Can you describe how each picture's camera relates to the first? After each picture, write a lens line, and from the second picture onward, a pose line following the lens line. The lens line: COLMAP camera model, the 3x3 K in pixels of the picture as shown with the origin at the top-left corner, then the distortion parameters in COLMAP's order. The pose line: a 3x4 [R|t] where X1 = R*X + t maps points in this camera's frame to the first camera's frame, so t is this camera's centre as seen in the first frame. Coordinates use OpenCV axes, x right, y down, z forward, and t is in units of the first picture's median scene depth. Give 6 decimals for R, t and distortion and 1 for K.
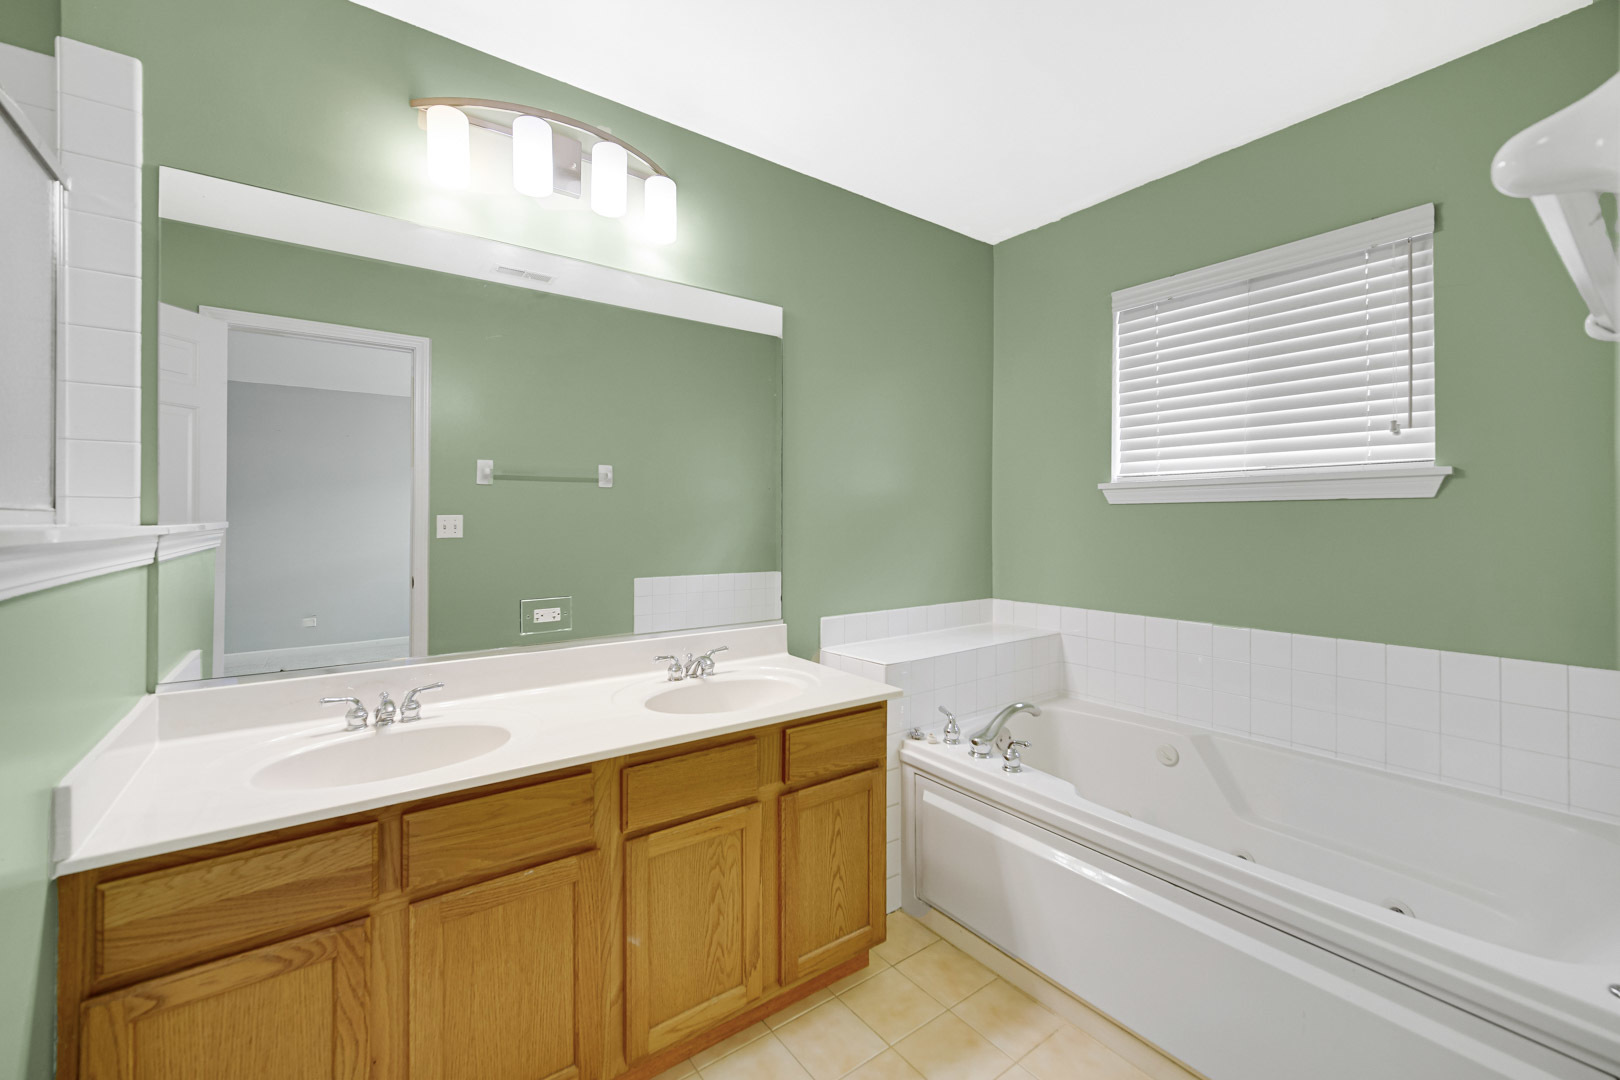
lens RADIAL K [[644.9, 0, 793.2], [0, 644.9, 516.5], [0, 0, 1]] dist [-0.002512, 0.000674]
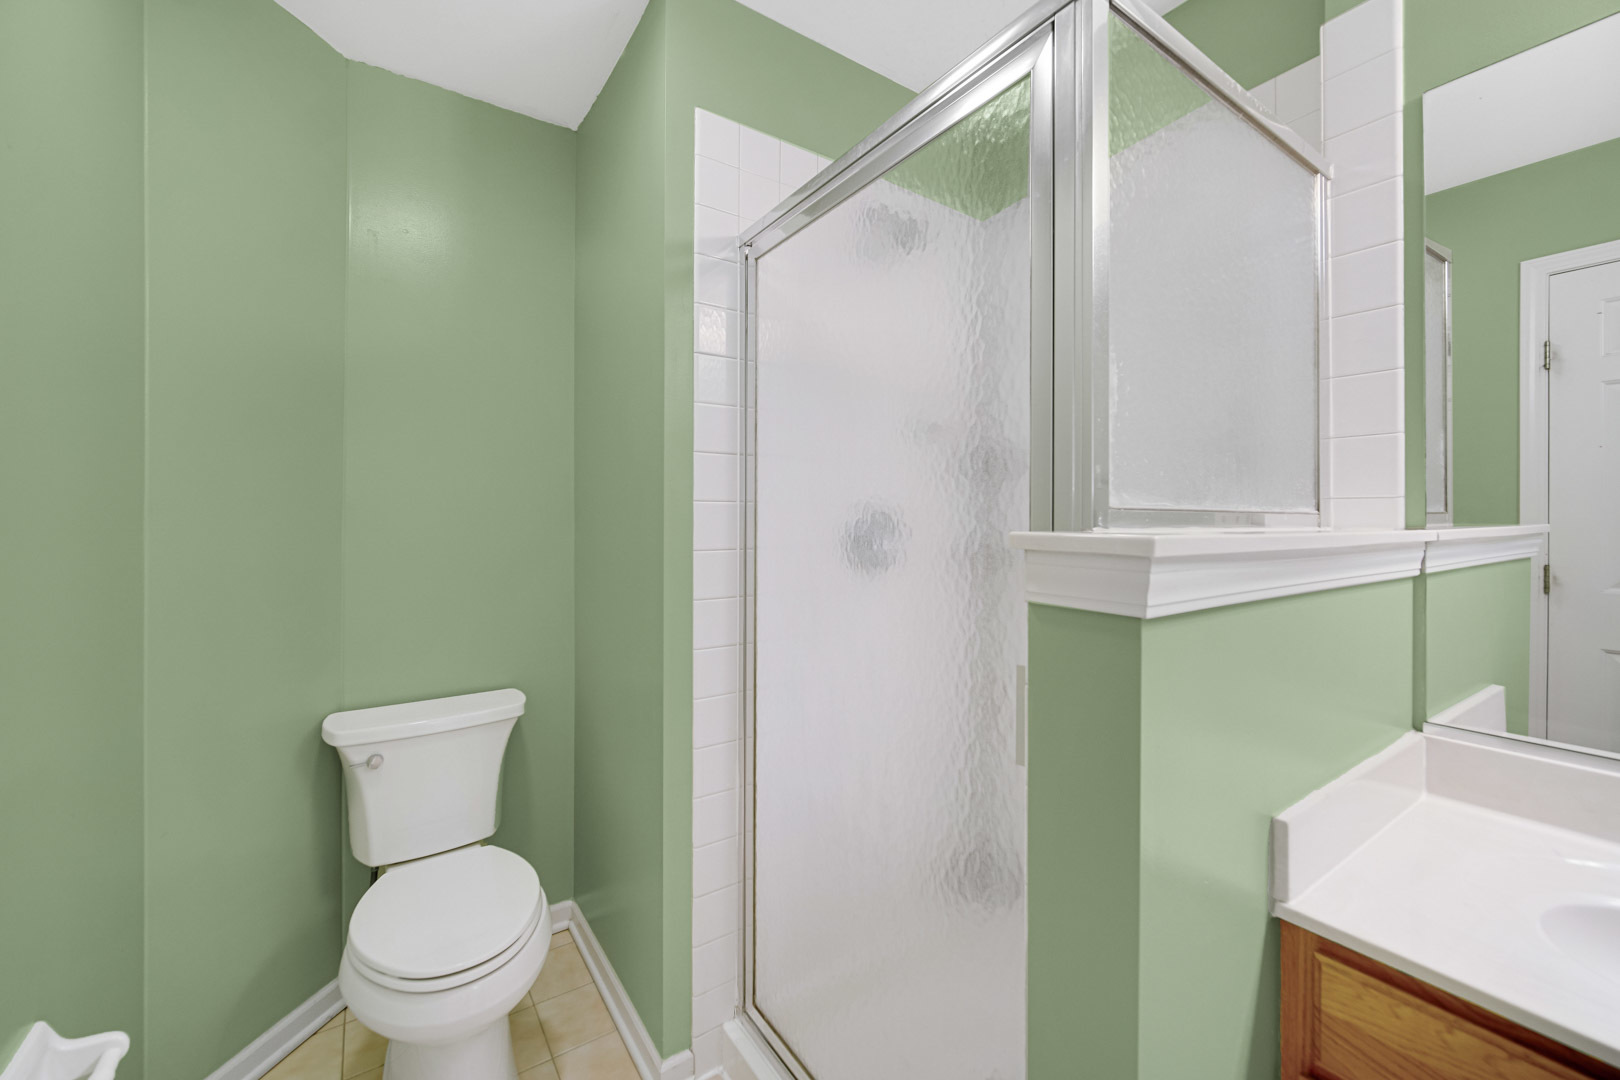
lens RADIAL K [[644.9, 0, 807.7], [0, 644.9, 516.7], [0, 0, 1]] dist [-0.002512, 0.000674]
pose [[-0.037047, -0.001764, -0.999312, -0.141145], [0.004749, 0.999987, -0.001942, -0.005599], [0.999302, -0.004818, -0.037038, 0.255659]]
